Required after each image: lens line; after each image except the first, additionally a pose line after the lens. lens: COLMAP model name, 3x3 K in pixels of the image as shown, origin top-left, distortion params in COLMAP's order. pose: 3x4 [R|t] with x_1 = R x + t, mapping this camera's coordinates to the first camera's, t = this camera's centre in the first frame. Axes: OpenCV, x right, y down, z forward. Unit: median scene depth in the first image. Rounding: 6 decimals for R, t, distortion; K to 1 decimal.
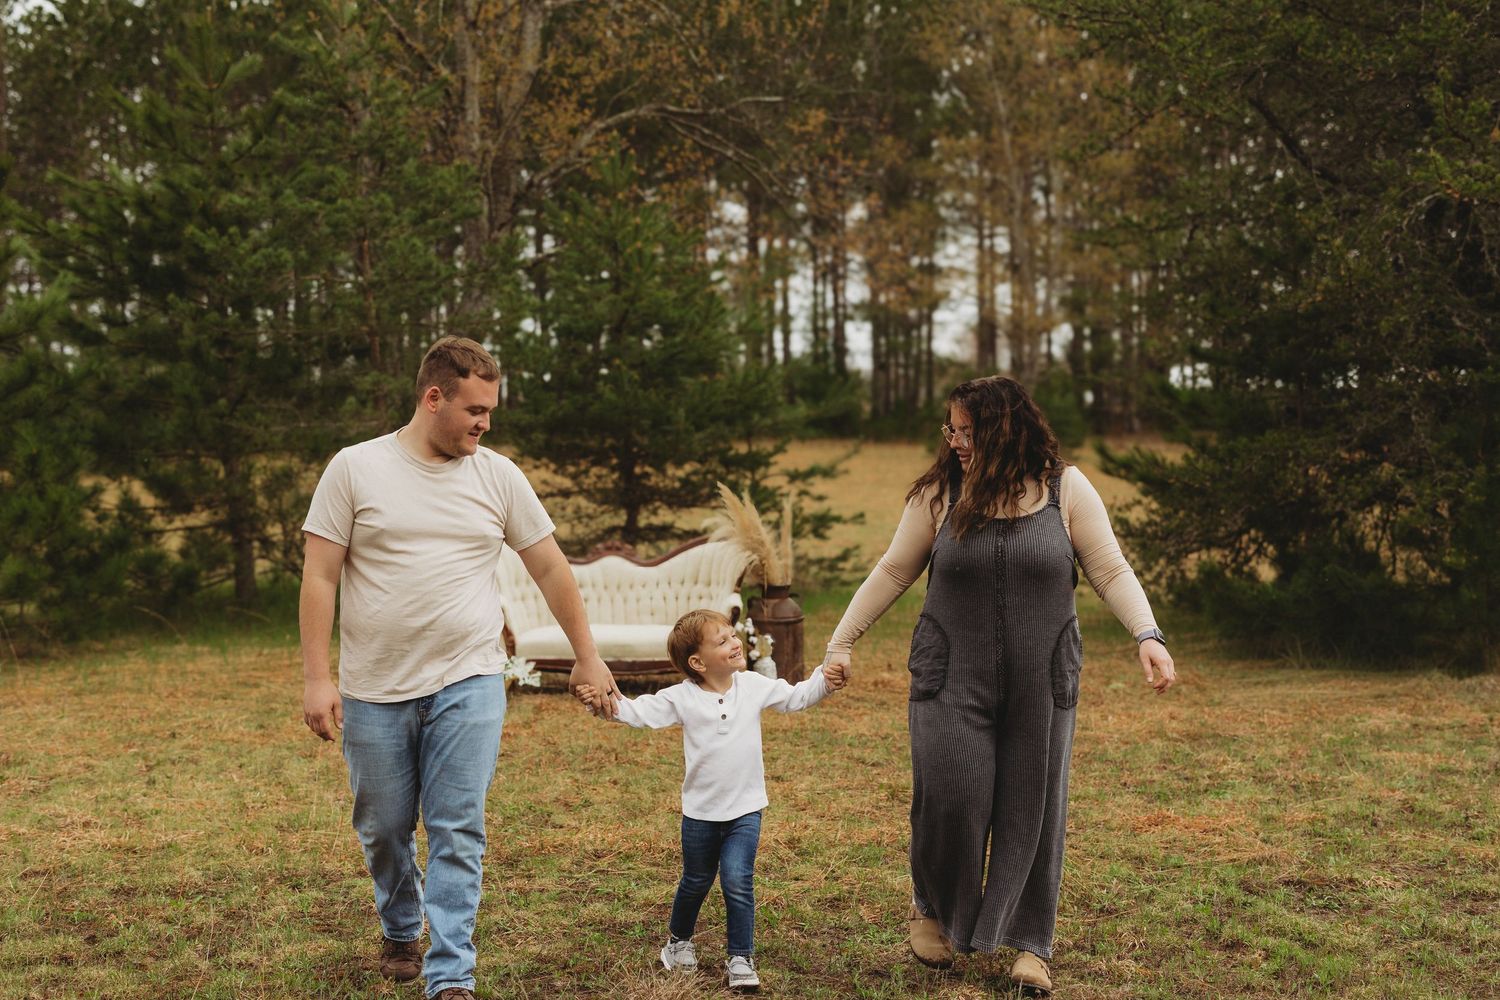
lens RADIAL K [[2207.1, 0, 751.0], [0, 2207.1, 494.9], [0, 0, 1]] dist [-0.013757, 0.000000]
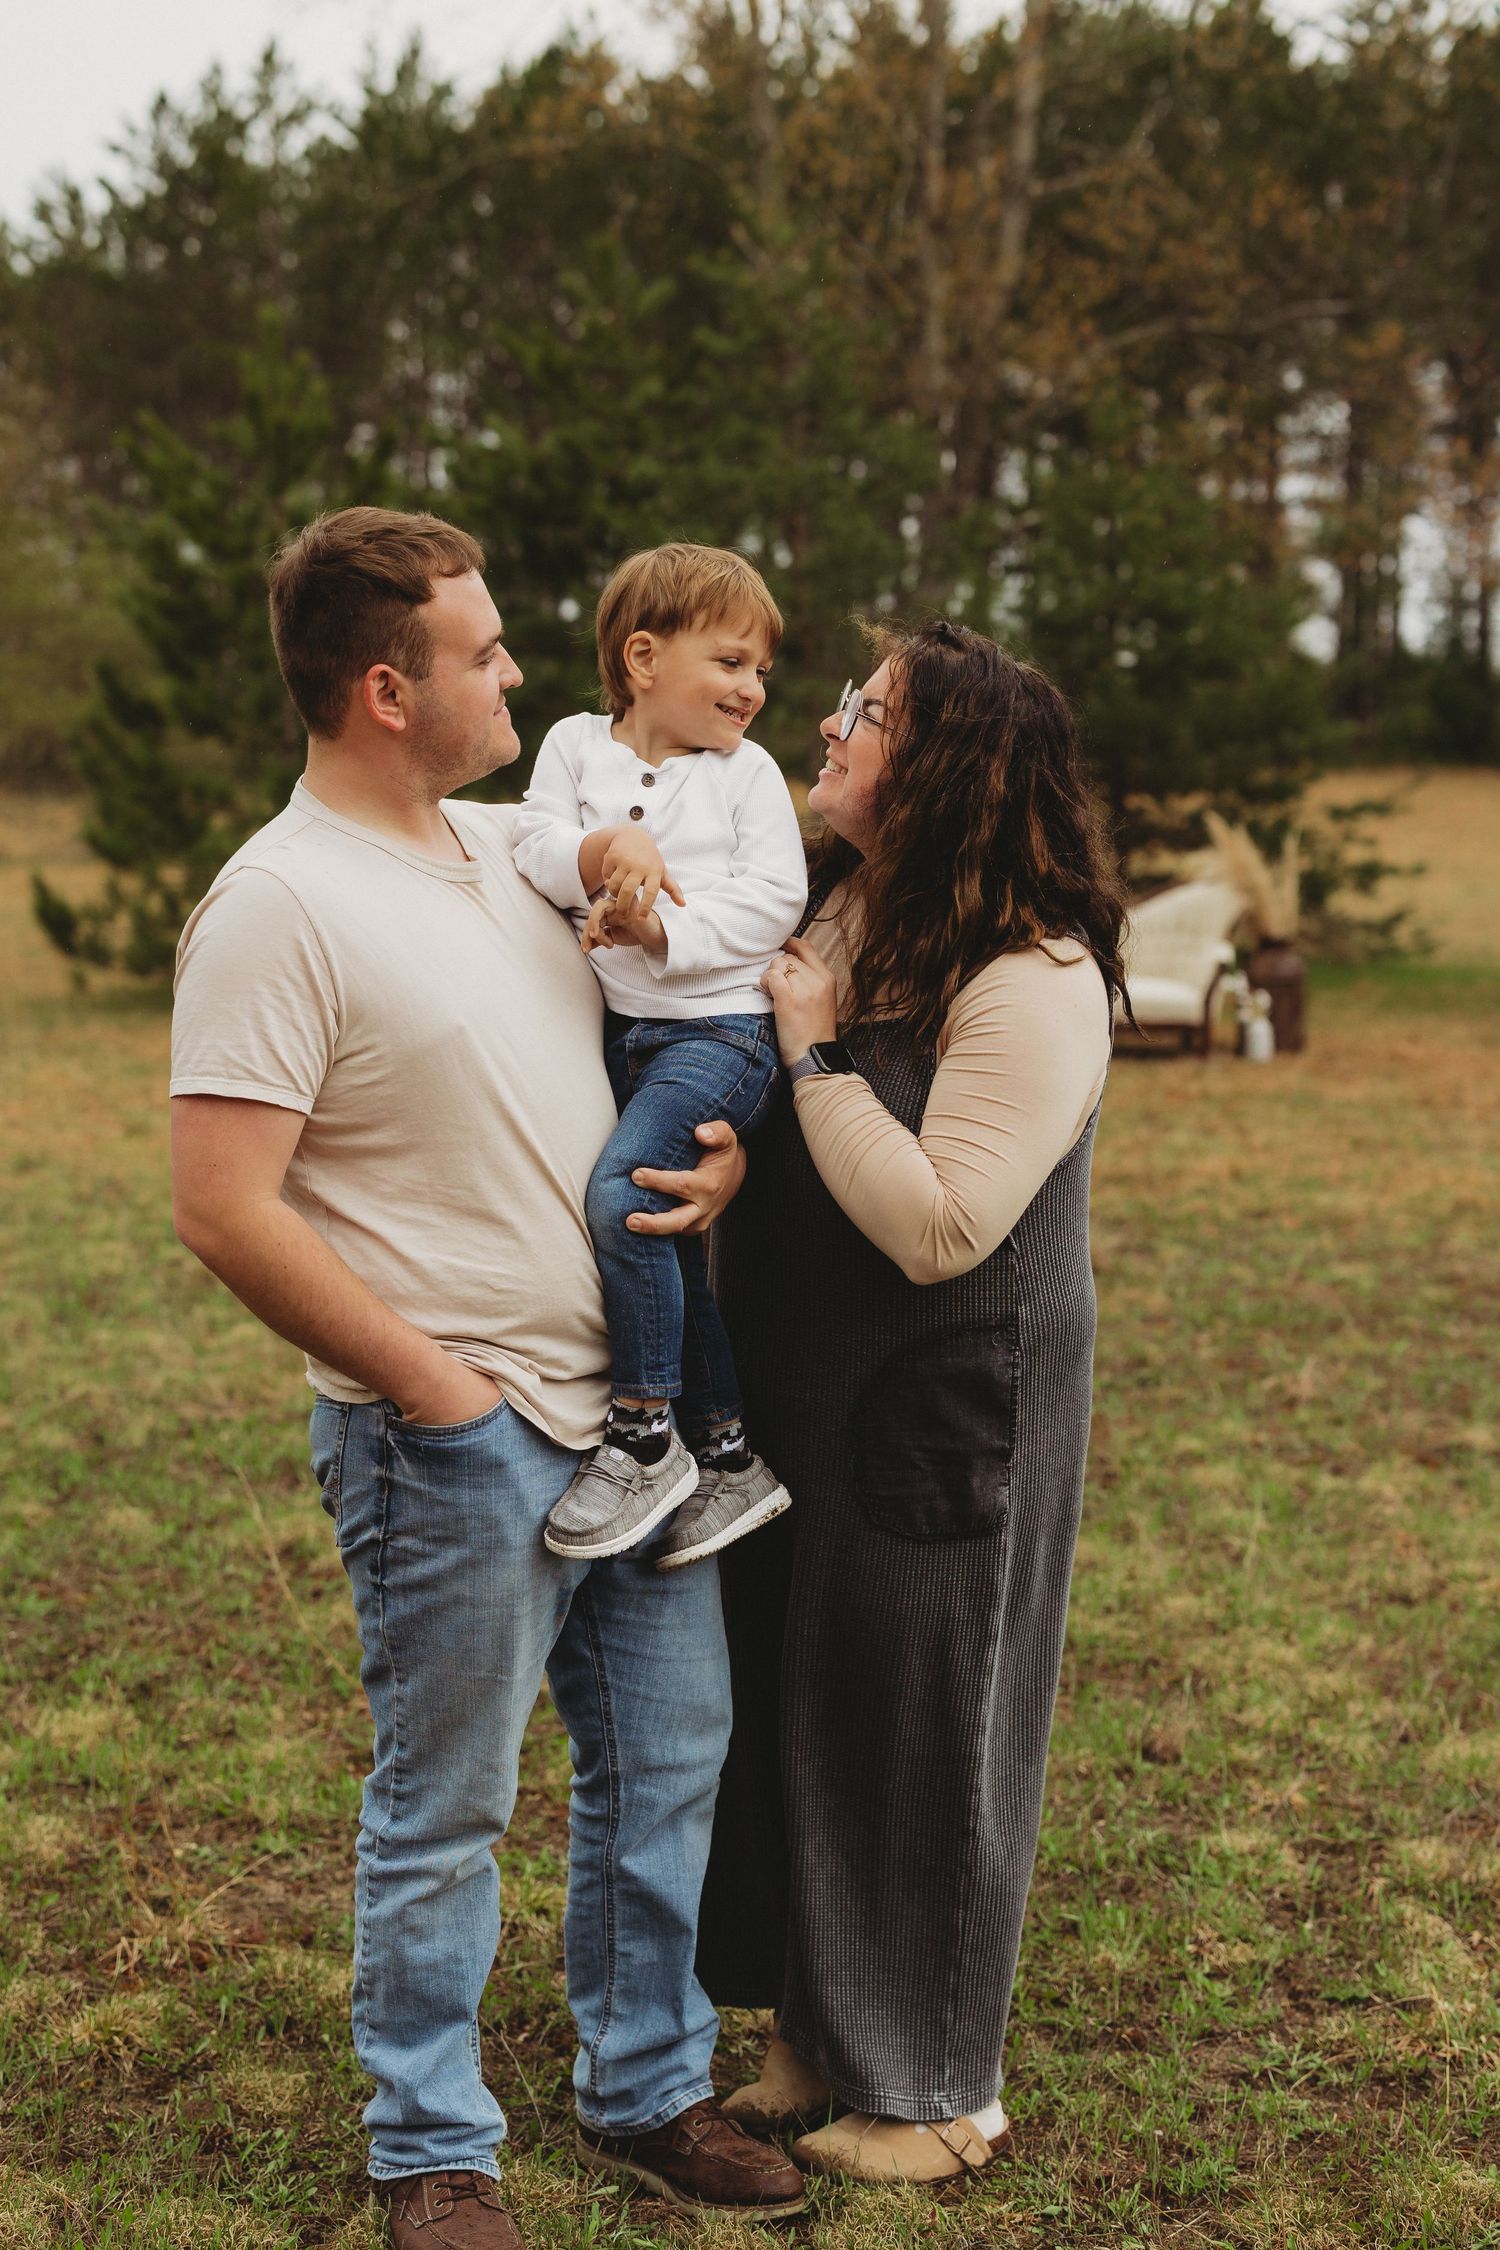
lens RADIAL K [[3310.7, 0, 757.5], [0, 3310.7, 1124.5], [0, 0, 1]] dist [-0.013757, 0.000000]
pose [[0.984644, 0.032466, -0.171531, 0.023154], [-0.017999, 0.996198, 0.085234, 0.005005], [0.173646, -0.080838, 0.981485, -0.188422]]
